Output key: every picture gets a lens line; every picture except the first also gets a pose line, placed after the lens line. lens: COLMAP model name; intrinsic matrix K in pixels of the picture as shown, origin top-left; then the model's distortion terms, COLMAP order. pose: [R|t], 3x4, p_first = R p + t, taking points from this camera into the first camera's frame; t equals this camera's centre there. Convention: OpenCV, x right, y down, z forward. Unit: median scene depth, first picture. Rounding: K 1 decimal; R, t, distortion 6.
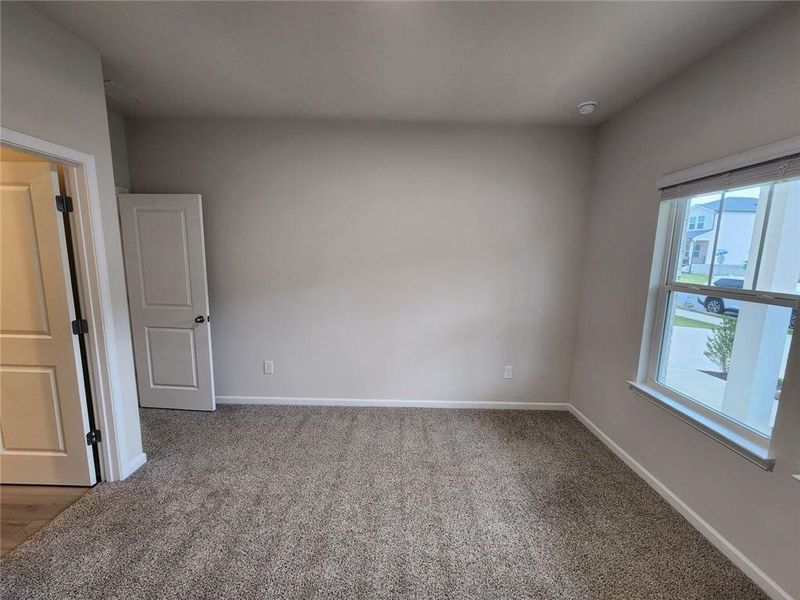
lens RADIAL K [[327.2, 0, 401.2], [0, 327.2, 300.7], [0, 0, 1]] dist [0.001996, -0.000873]
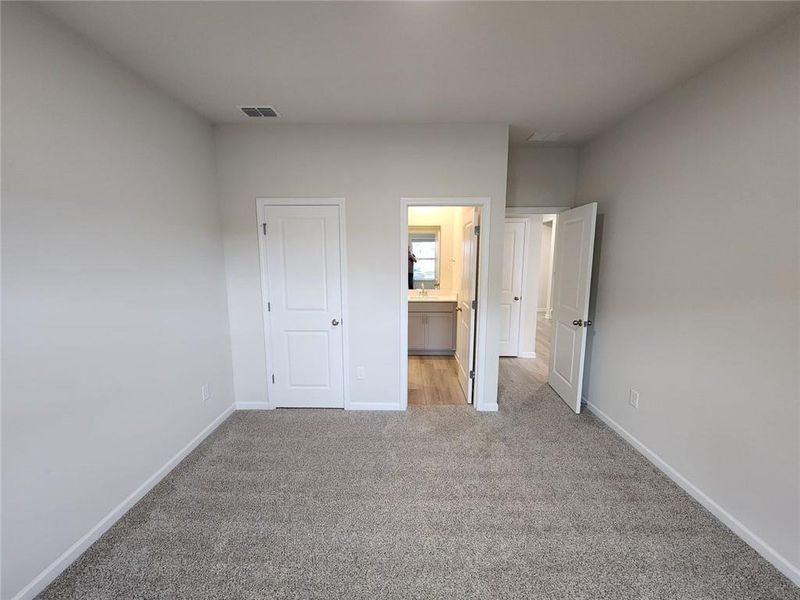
lens RADIAL K [[327.2, 0, 395.9], [0, 327.2, 302.1], [0, 0, 1]] dist [0.001996, -0.000873]
pose [[-0.015456, 0.136346, -0.990541, 0.593517], [-0.144132, 0.980009, 0.137146, -0.094213], [0.989438, 0.144889, 0.004505, 0.564825]]
